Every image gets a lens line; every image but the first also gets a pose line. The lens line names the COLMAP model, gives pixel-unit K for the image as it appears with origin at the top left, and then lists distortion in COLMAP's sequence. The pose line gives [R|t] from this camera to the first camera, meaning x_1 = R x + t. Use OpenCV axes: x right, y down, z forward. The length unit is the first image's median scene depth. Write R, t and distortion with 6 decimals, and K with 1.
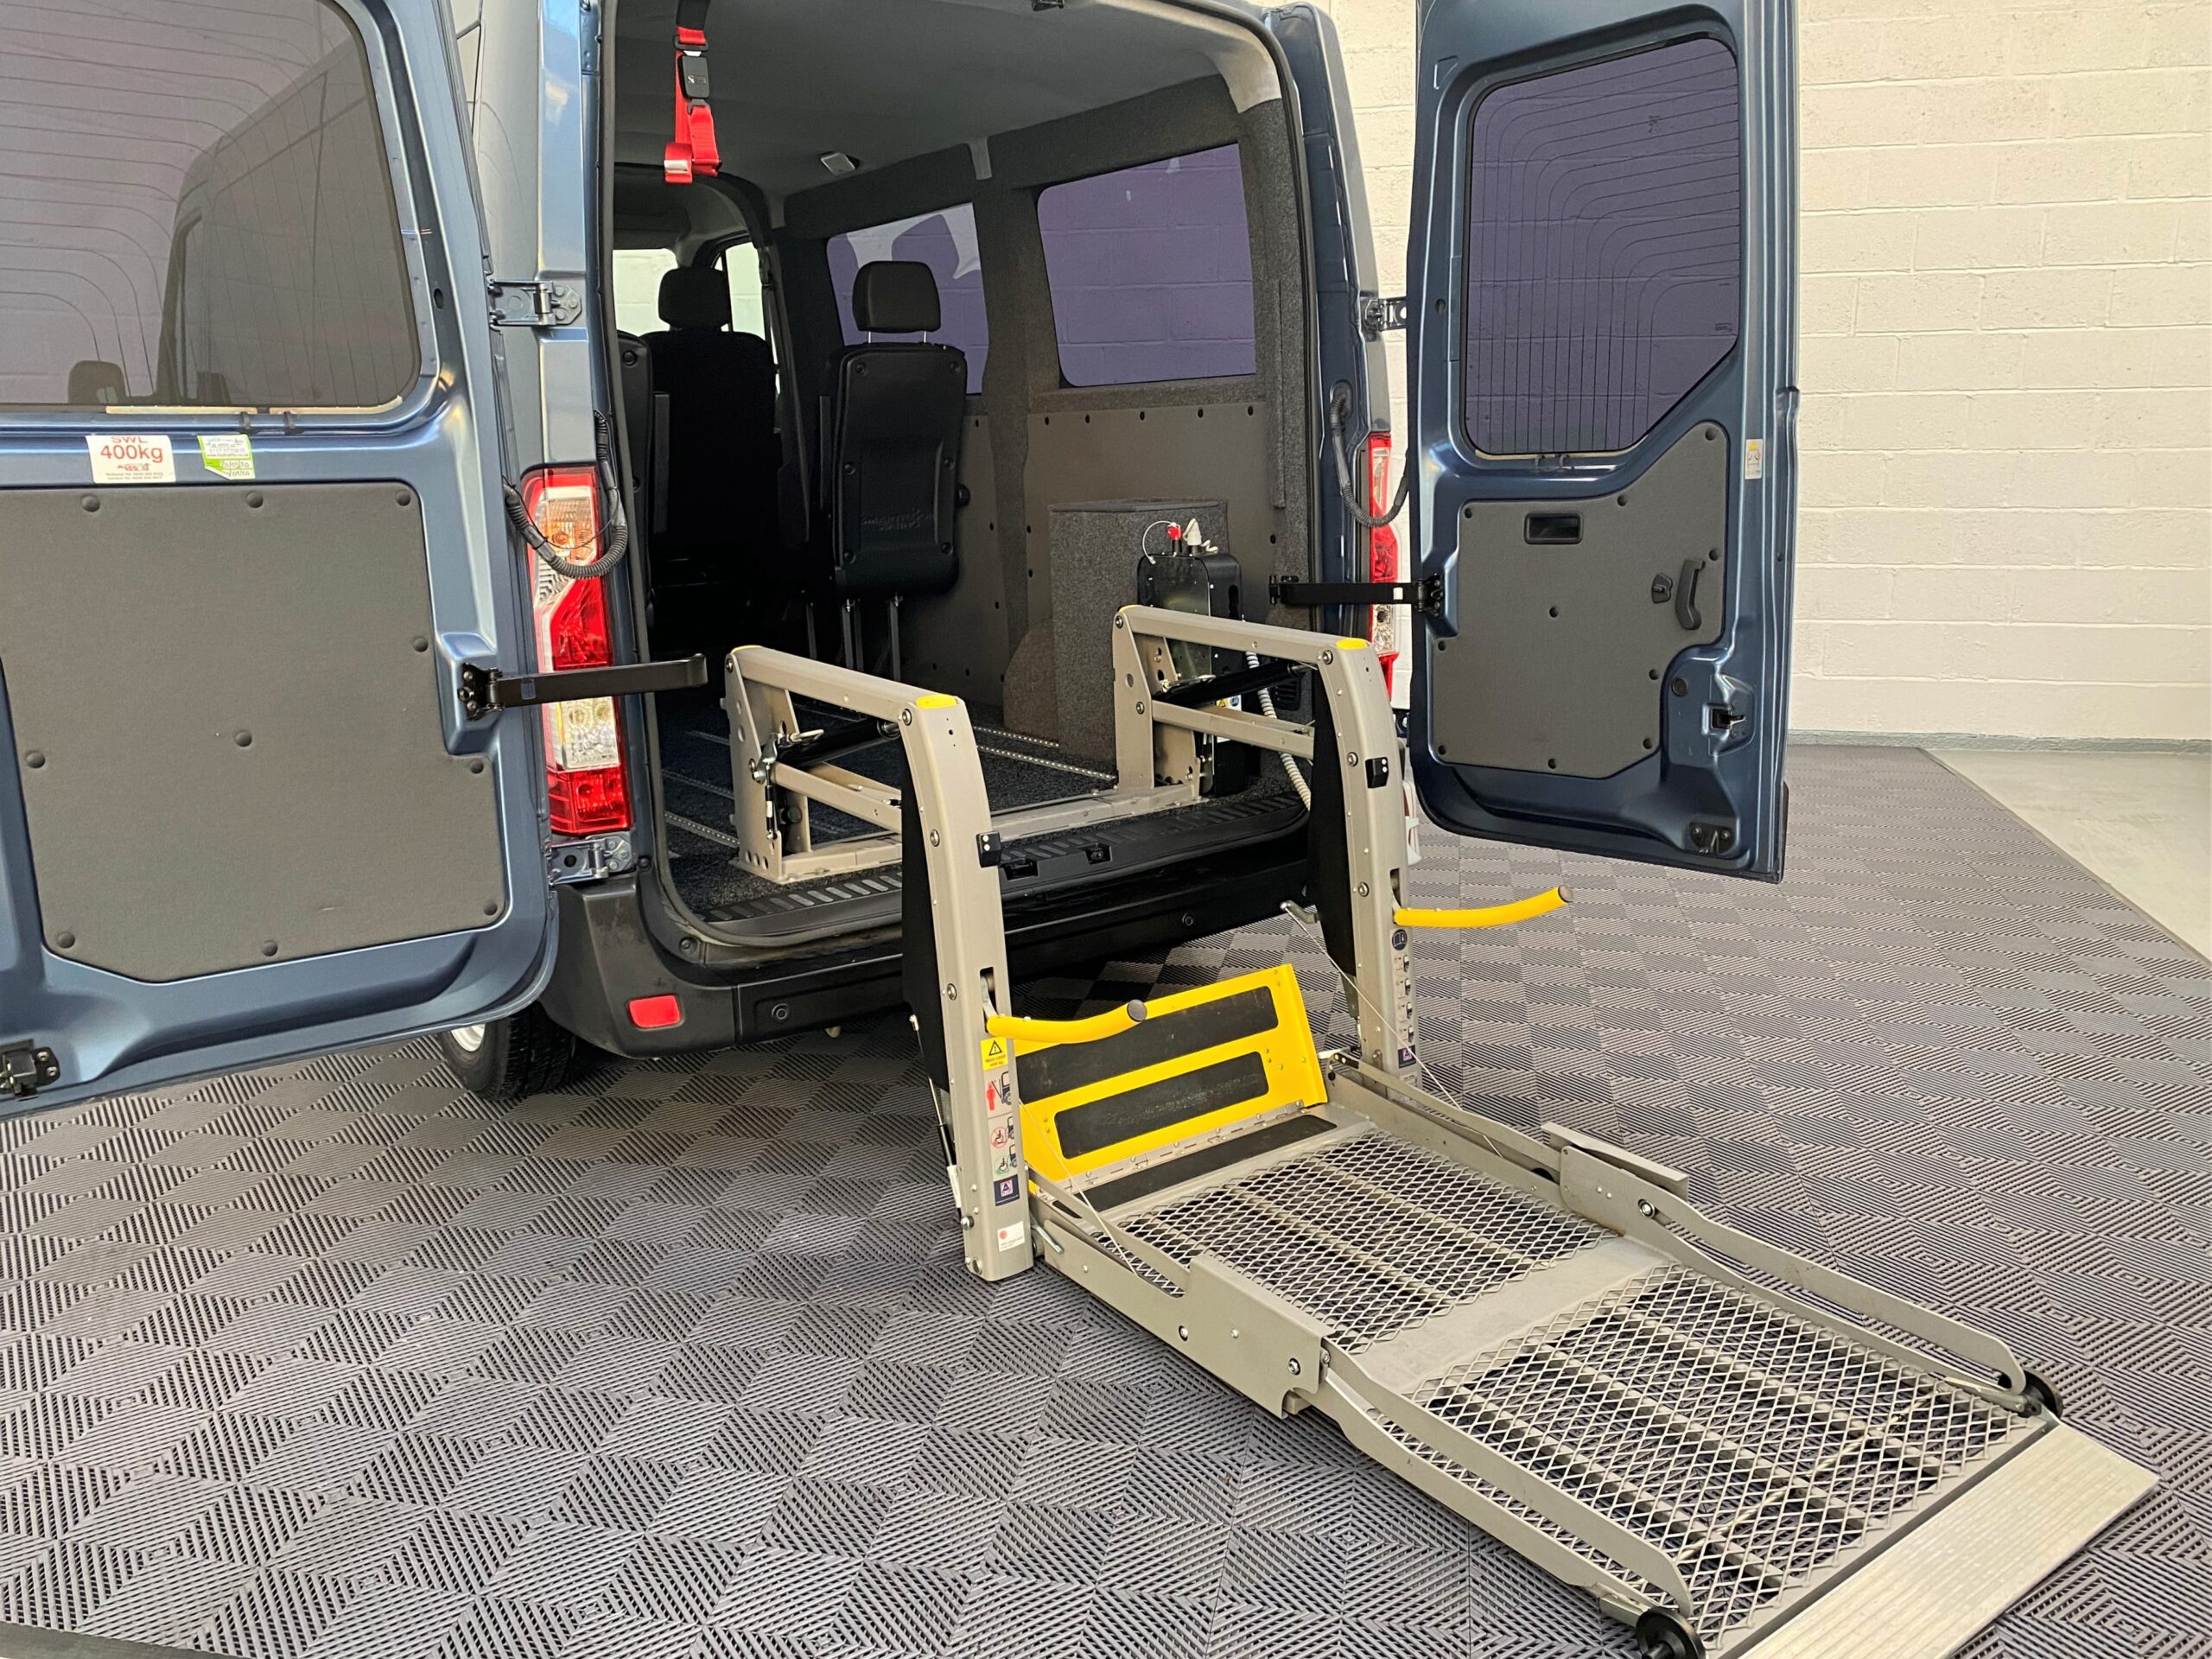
lens RADIAL K [[1745.2, 0, 1080.9], [0, 1745.2, 824.3], [0, 0, 1]] dist [0.124112, -0.196480]
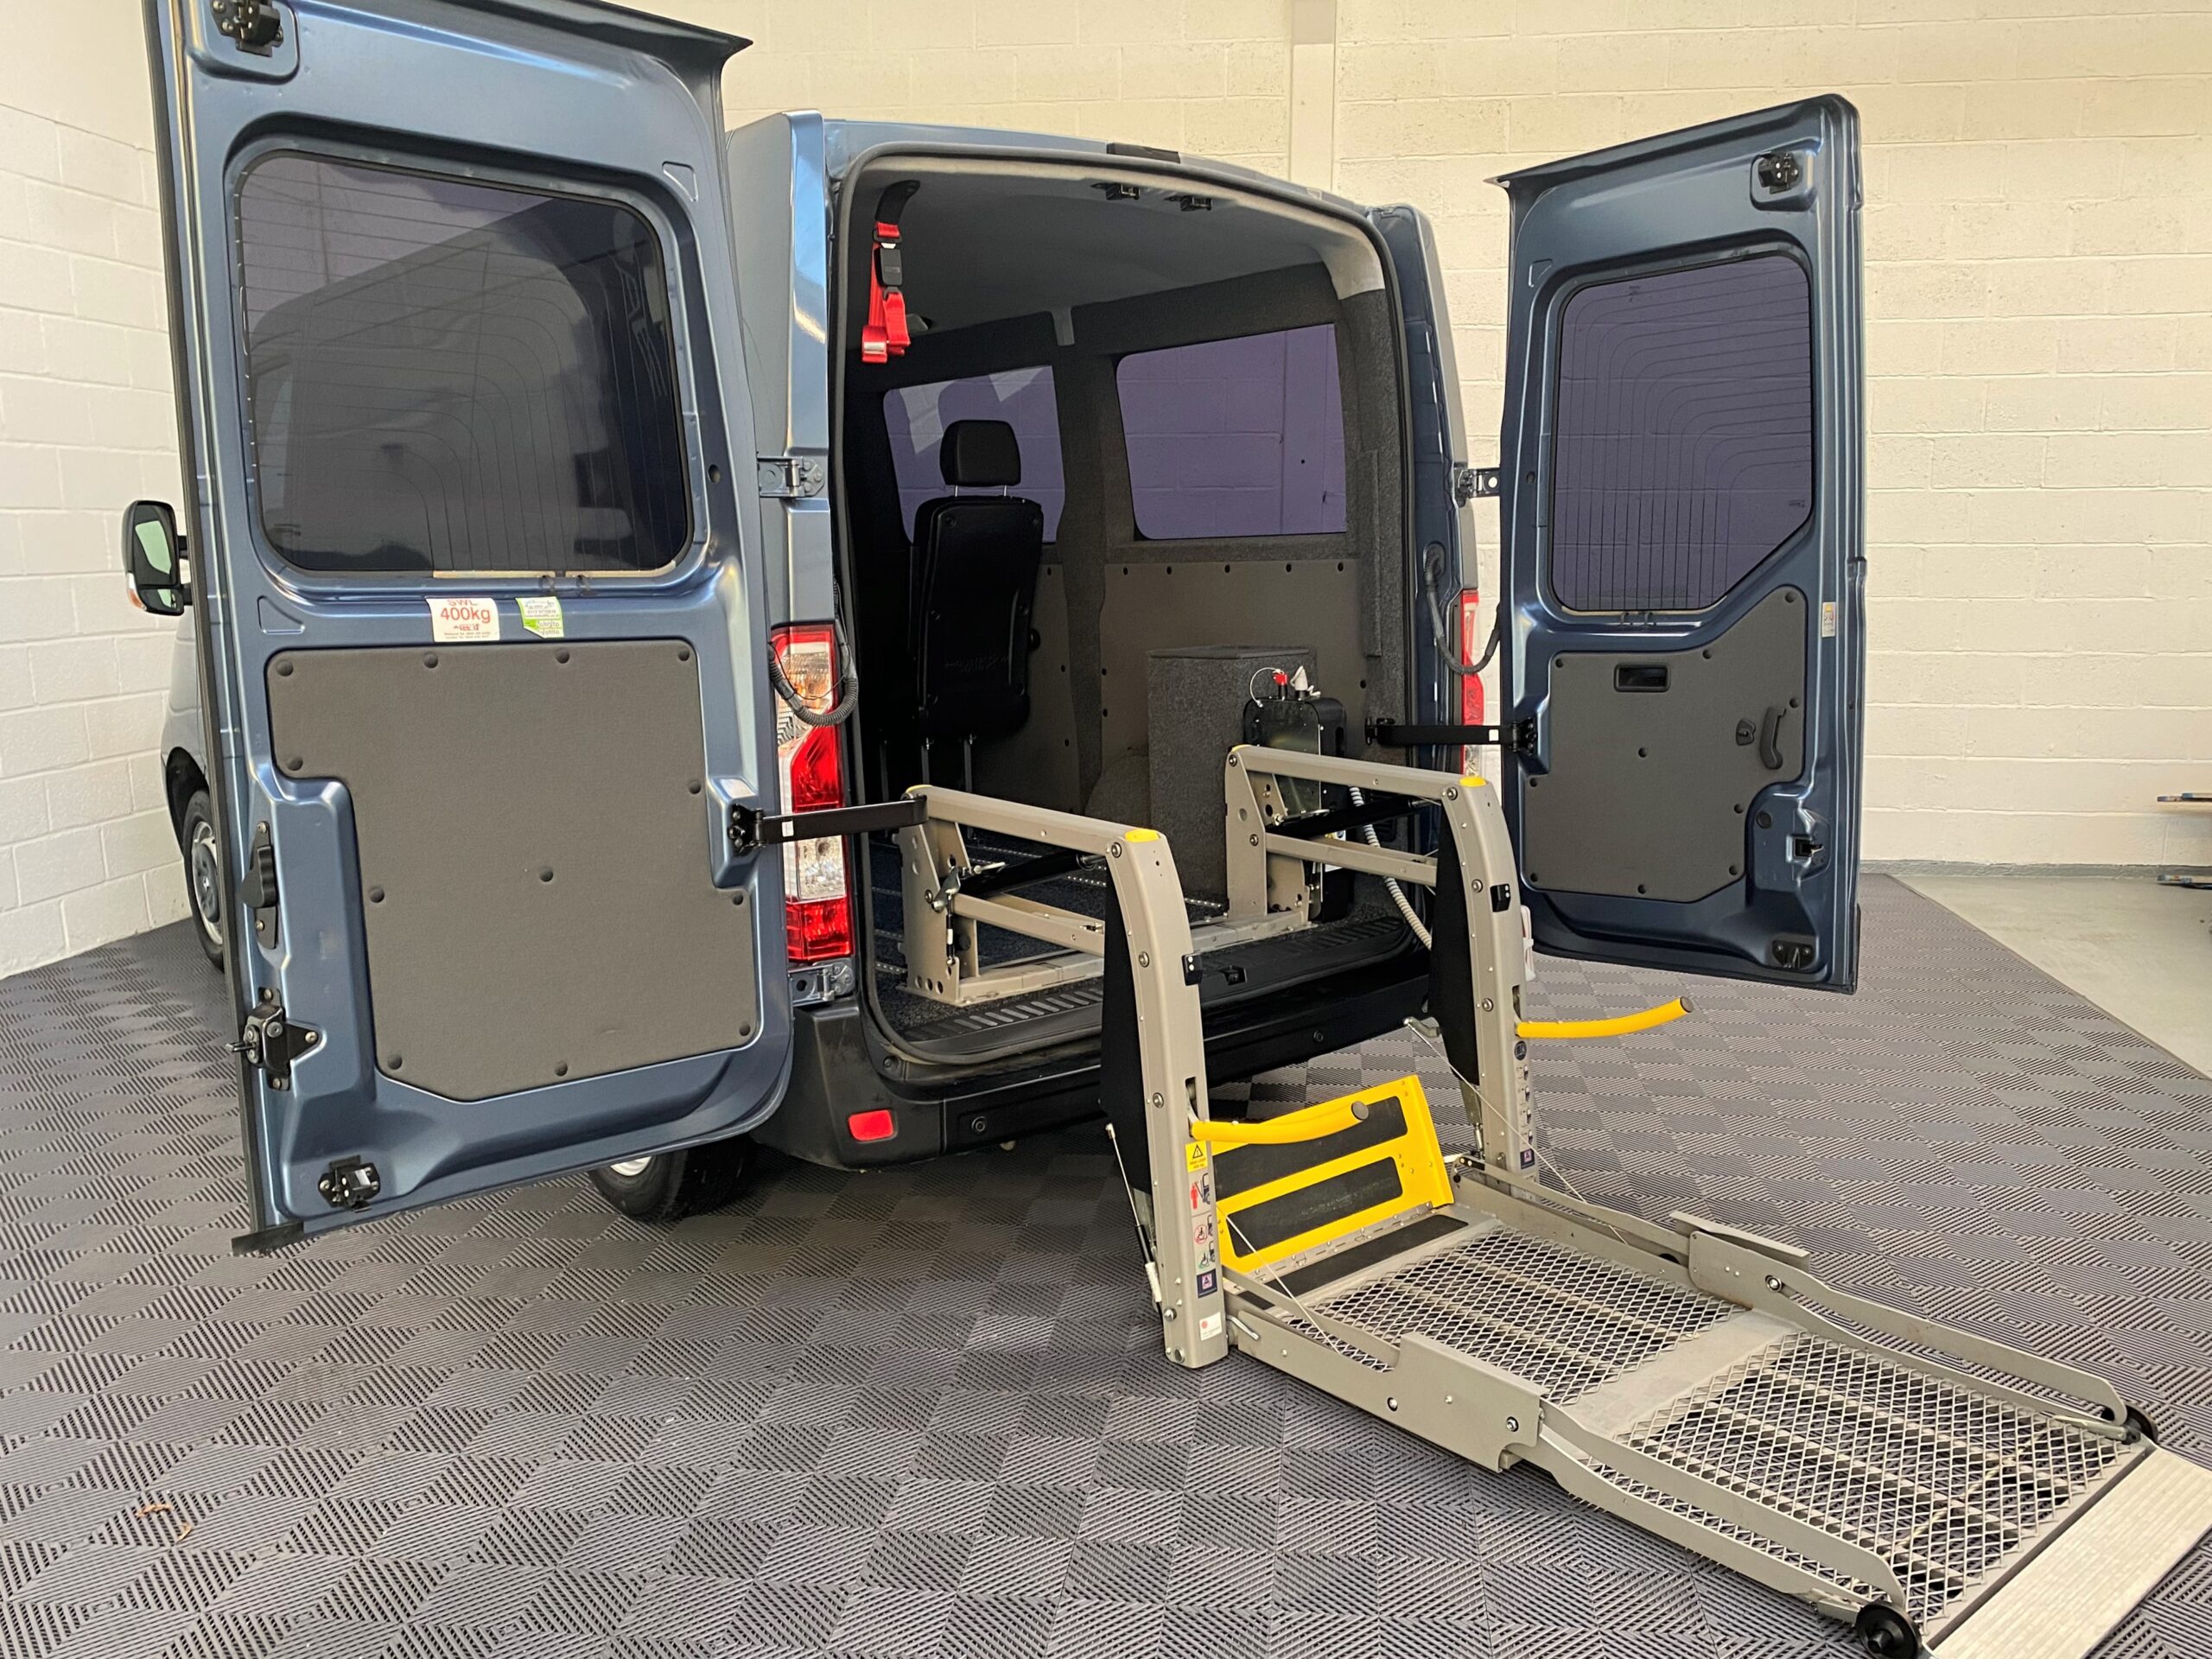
lens RADIAL K [[1811.0, 0, 1143.2], [0, 1811.0, 885.1], [0, 0, 1]] dist [0.137279, -0.215830]
pose [[0.994850, -0.007954, 0.101044, -0.168828], [0.012148, 0.999087, -0.040961, 0.006527], [-0.100626, 0.041978, 0.994038, -0.114402]]
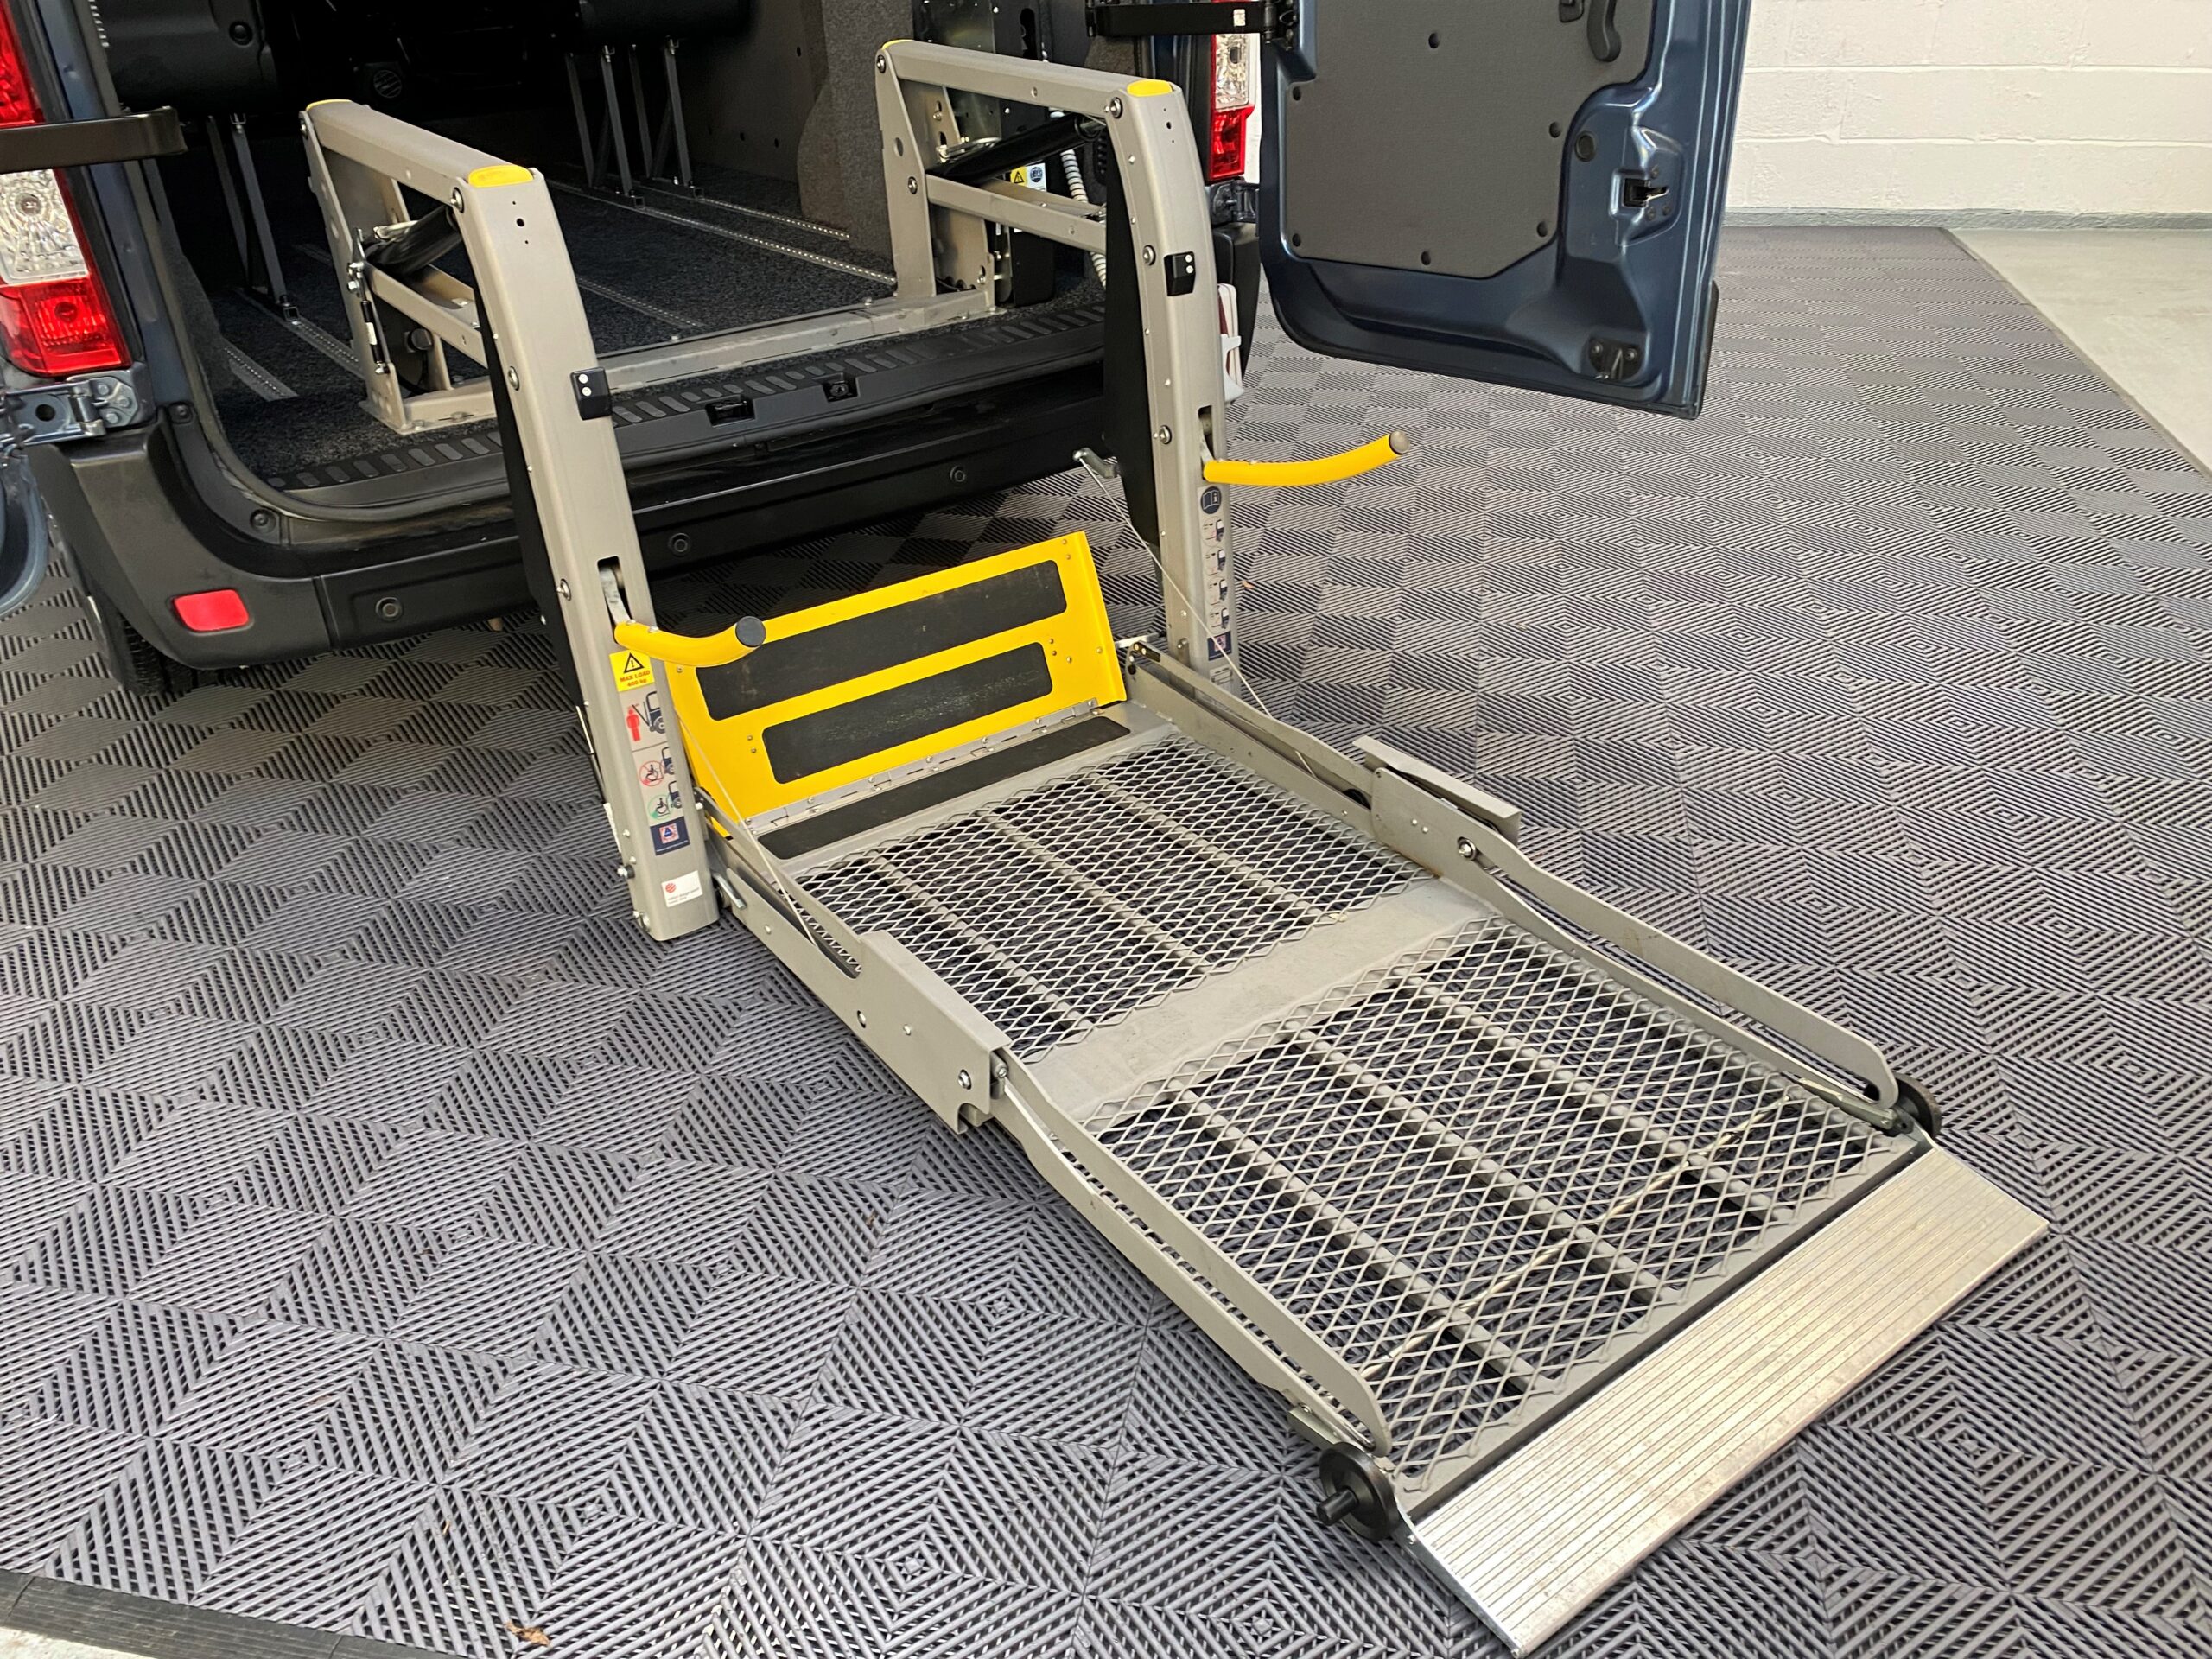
lens RADIAL K [[1712.3, 0, 1089.3], [0, 1712.3, 837.4], [0, 0, 1]] dist [0.048231, -0.064722]
pose [[0.999885, -0.007082, -0.013413, 0.137817], [0.010641, 0.957690, 0.287606, -0.011023], [0.010809, -0.287715, 0.957655, 0.222973]]
